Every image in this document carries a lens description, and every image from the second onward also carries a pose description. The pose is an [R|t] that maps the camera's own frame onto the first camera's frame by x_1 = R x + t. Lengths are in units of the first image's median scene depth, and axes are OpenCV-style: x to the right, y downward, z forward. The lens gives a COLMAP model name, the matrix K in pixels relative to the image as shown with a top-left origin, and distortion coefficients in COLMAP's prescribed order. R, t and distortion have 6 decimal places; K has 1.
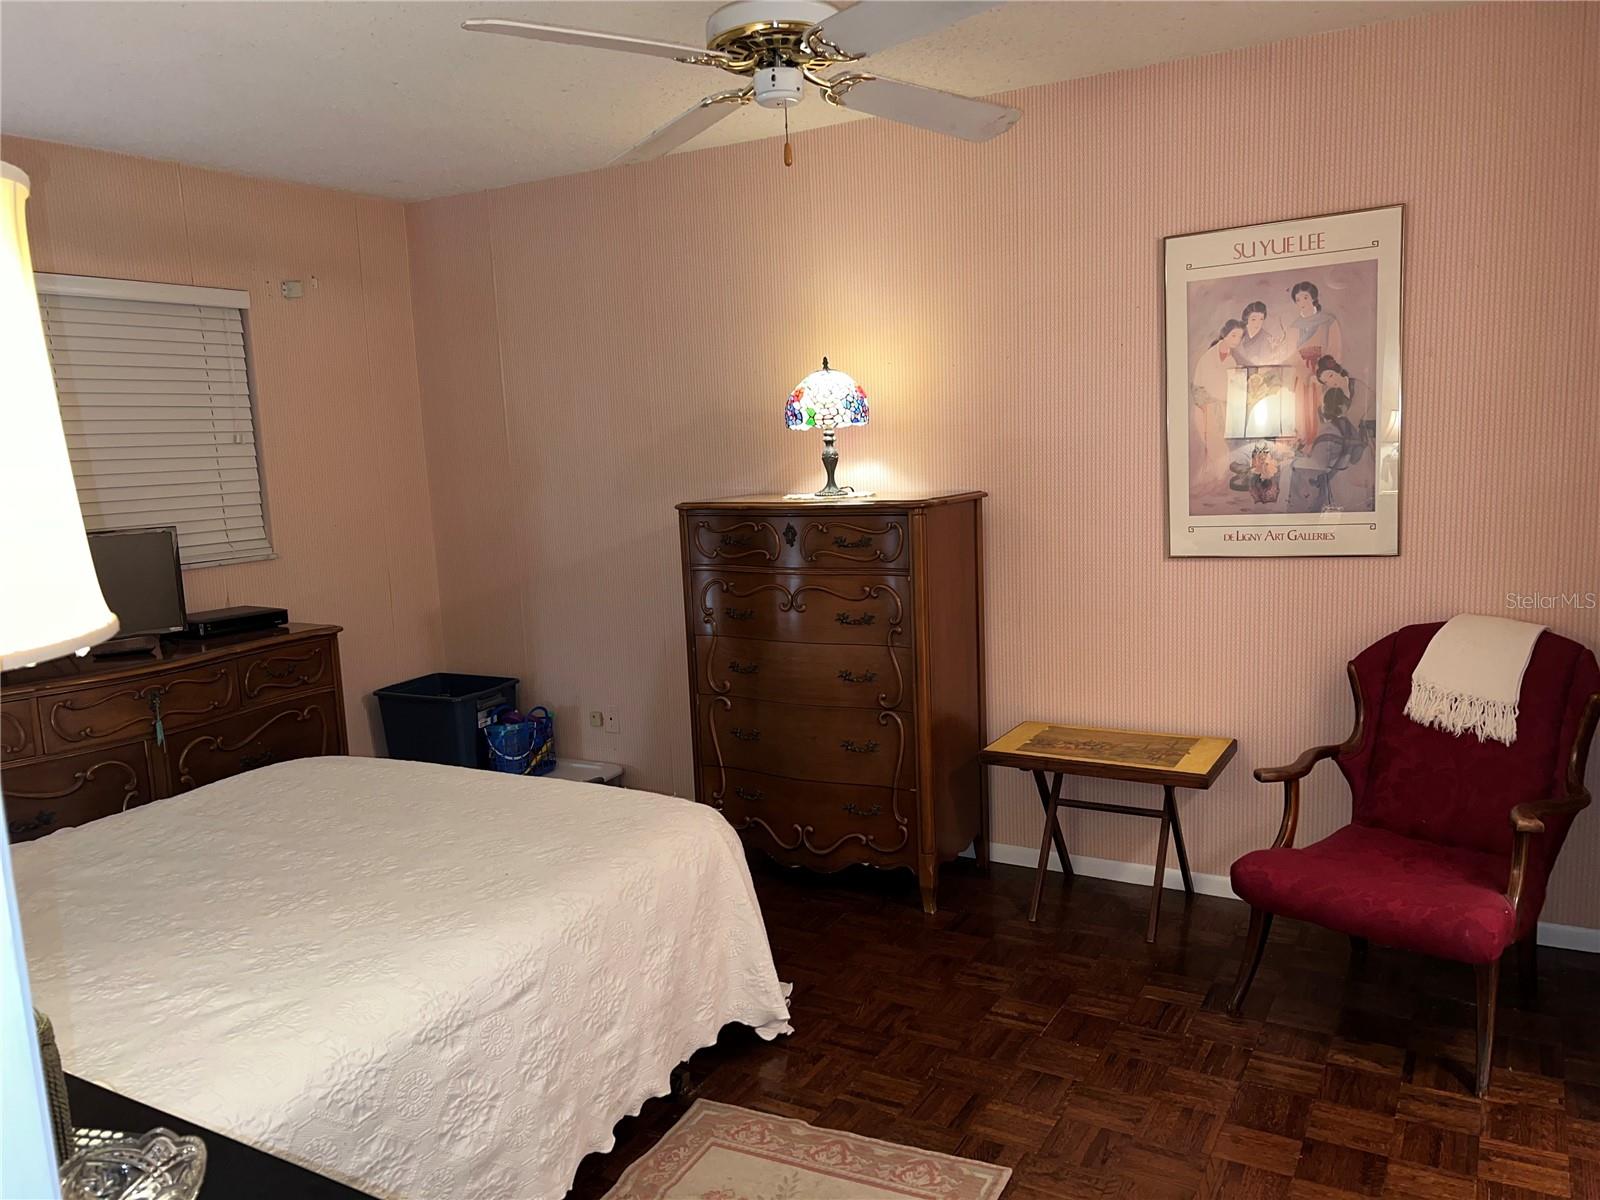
lens RADIAL K [[1209.2, 0, 833.6], [0, 1209.2, 597.3], [0, 0, 1]] dist [0.009978, 0.002540]
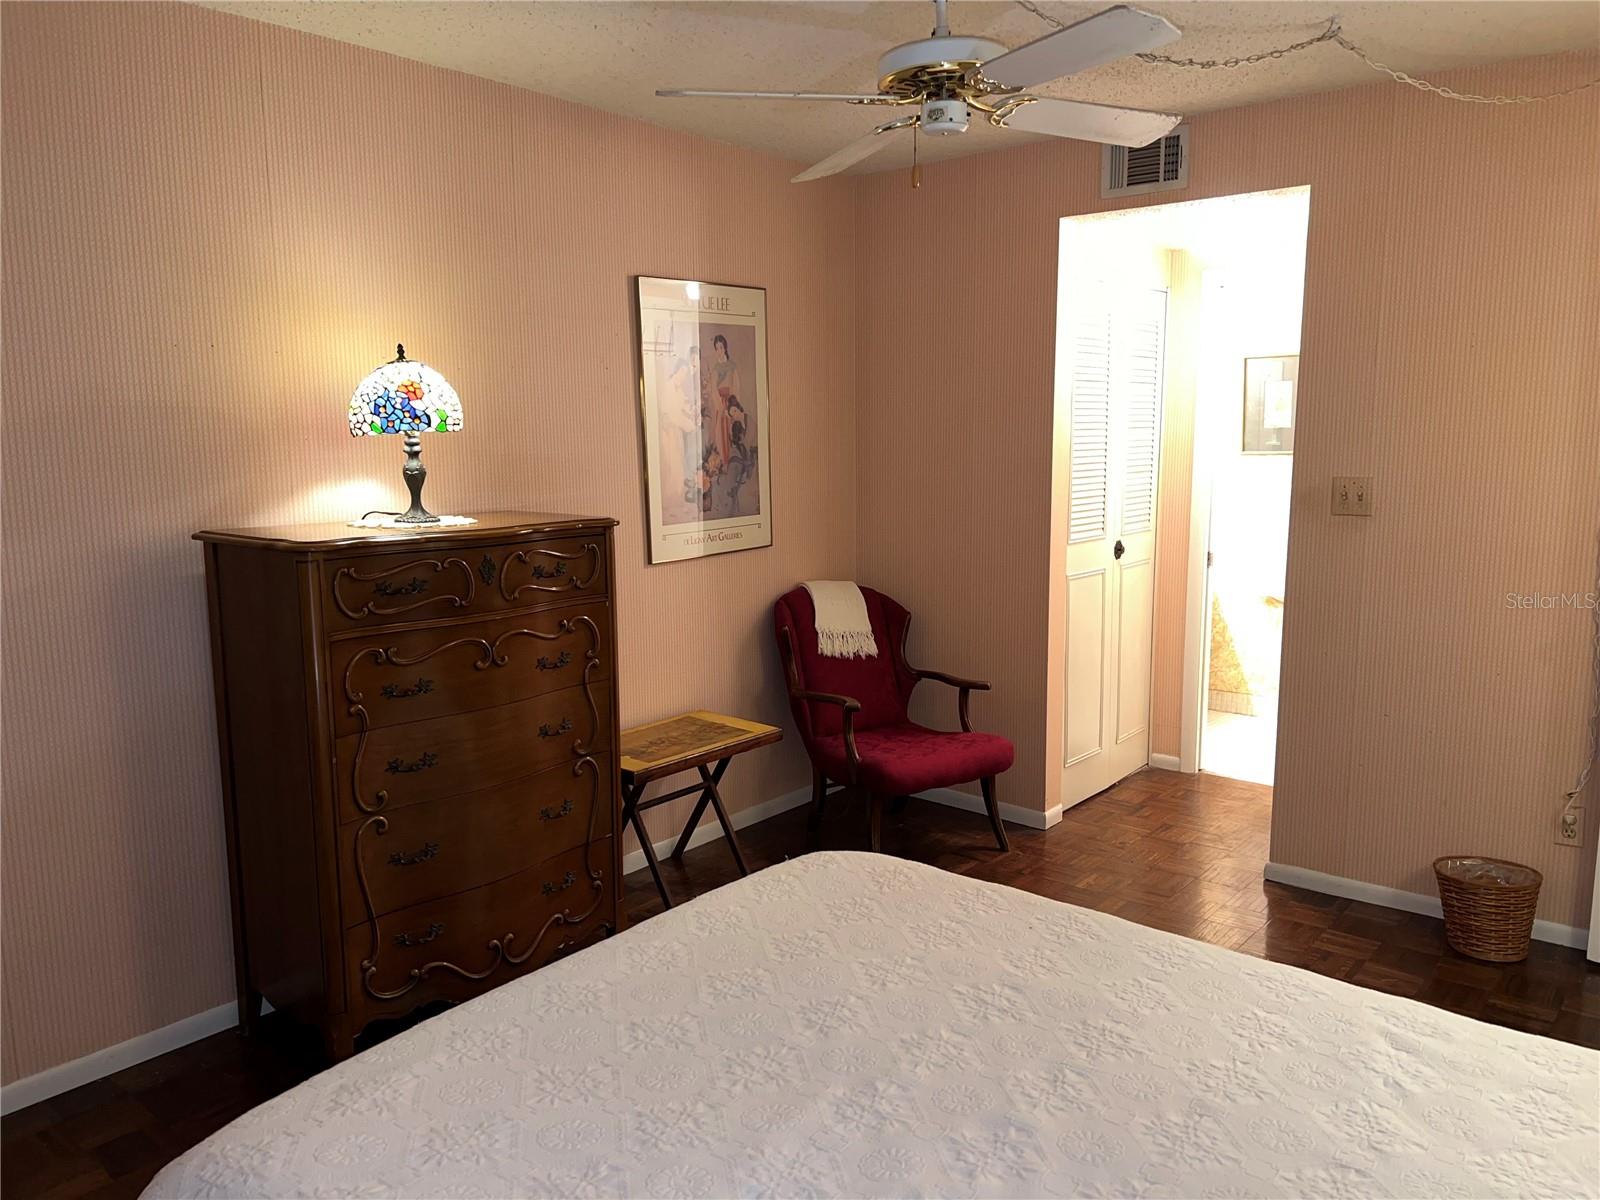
lens RADIAL K [[1206.0, 0, 807.8], [0, 1206.0, 602.9], [0, 0, 1]] dist [0.068380, -0.087978]
pose [[0.130319, -0.100679, 0.986347, -0.866702], [0.125694, 0.988482, 0.084289, -0.078603], [-0.983472, 0.112994, 0.141473, 0.758238]]
